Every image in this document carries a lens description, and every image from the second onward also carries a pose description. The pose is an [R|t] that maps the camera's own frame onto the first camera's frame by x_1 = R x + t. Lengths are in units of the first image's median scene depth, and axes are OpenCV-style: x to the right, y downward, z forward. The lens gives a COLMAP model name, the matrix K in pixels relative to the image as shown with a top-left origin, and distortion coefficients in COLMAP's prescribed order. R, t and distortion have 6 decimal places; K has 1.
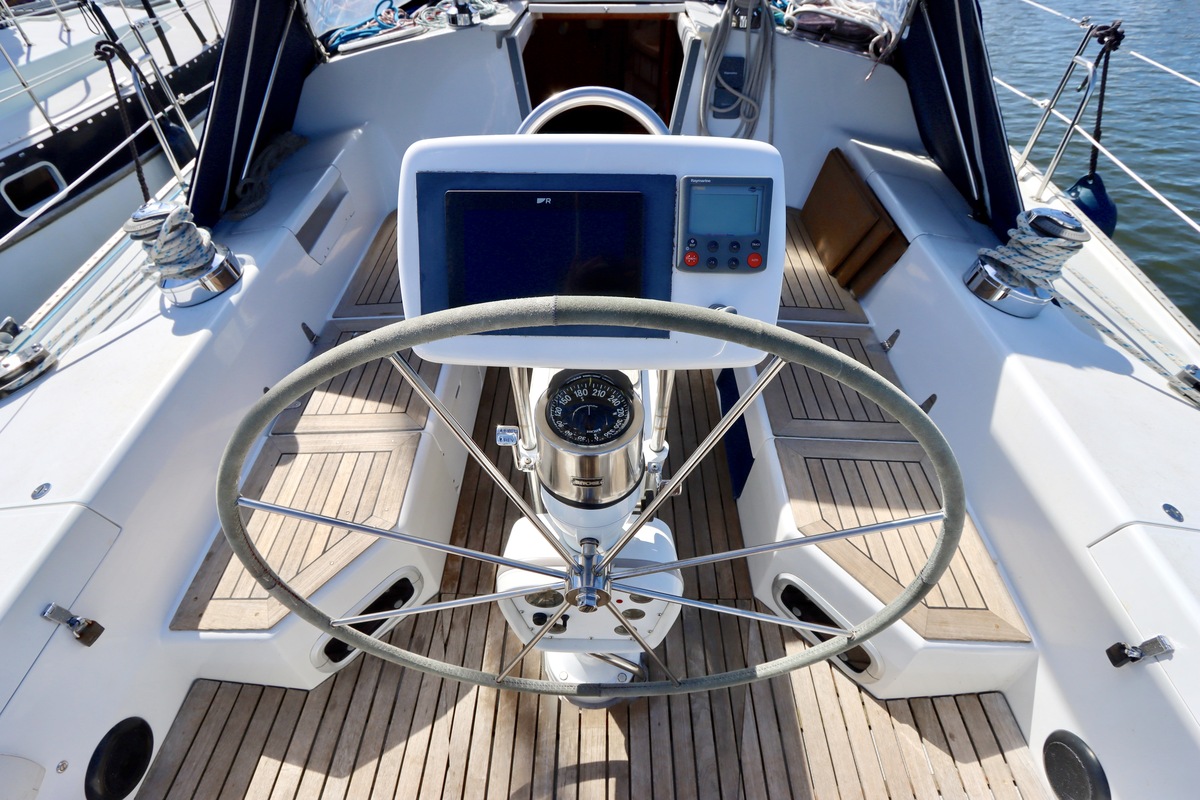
lens RADIAL K [[563.8, 0, 591.6], [0, 563.8, 409.2], [0, 0, 1]] dist [-0.020718, 0.001140]
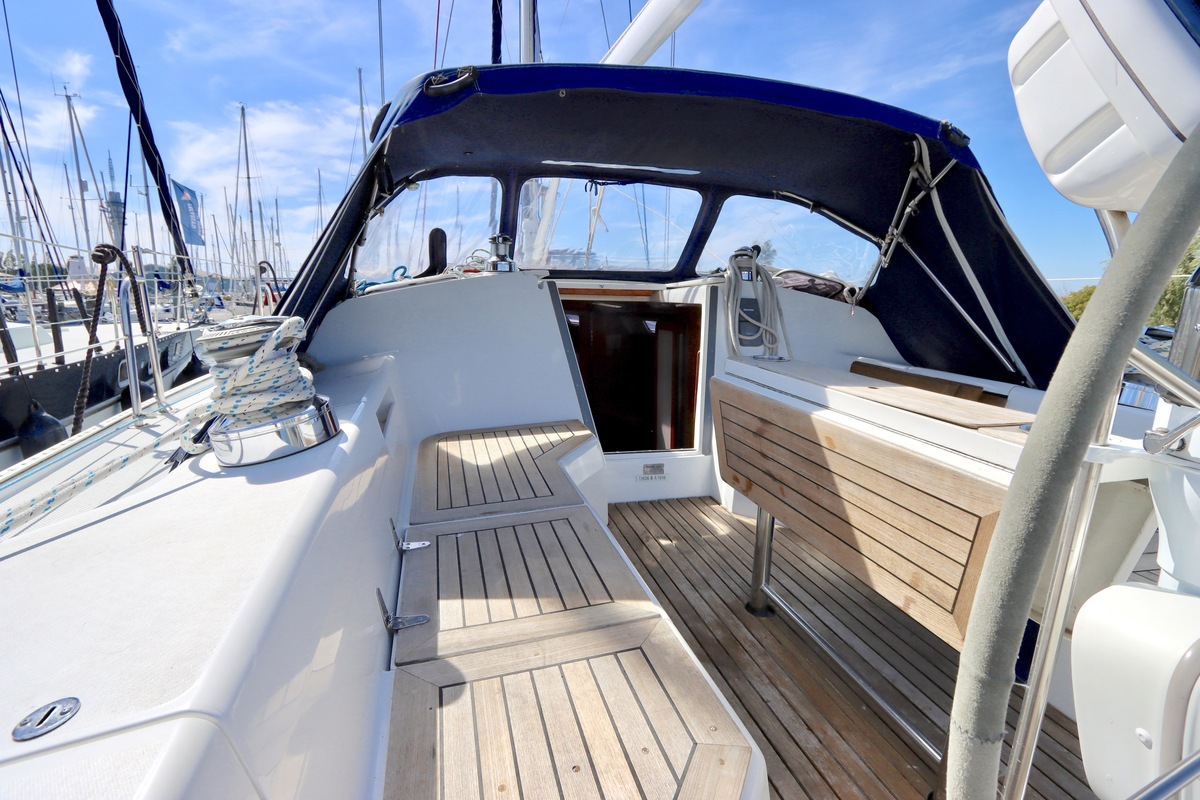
lens RADIAL K [[572.7, 0, 598.7], [0, 572.7, 398.8], [0, 0, 1]] dist [-0.019198, 0.001742]
pose [[0.956244, -0.021305, 0.291793, -0.471597], [0.184488, 0.817974, -0.544869, 0.146272], [-0.227070, 0.574860, 0.786114, 0.325248]]
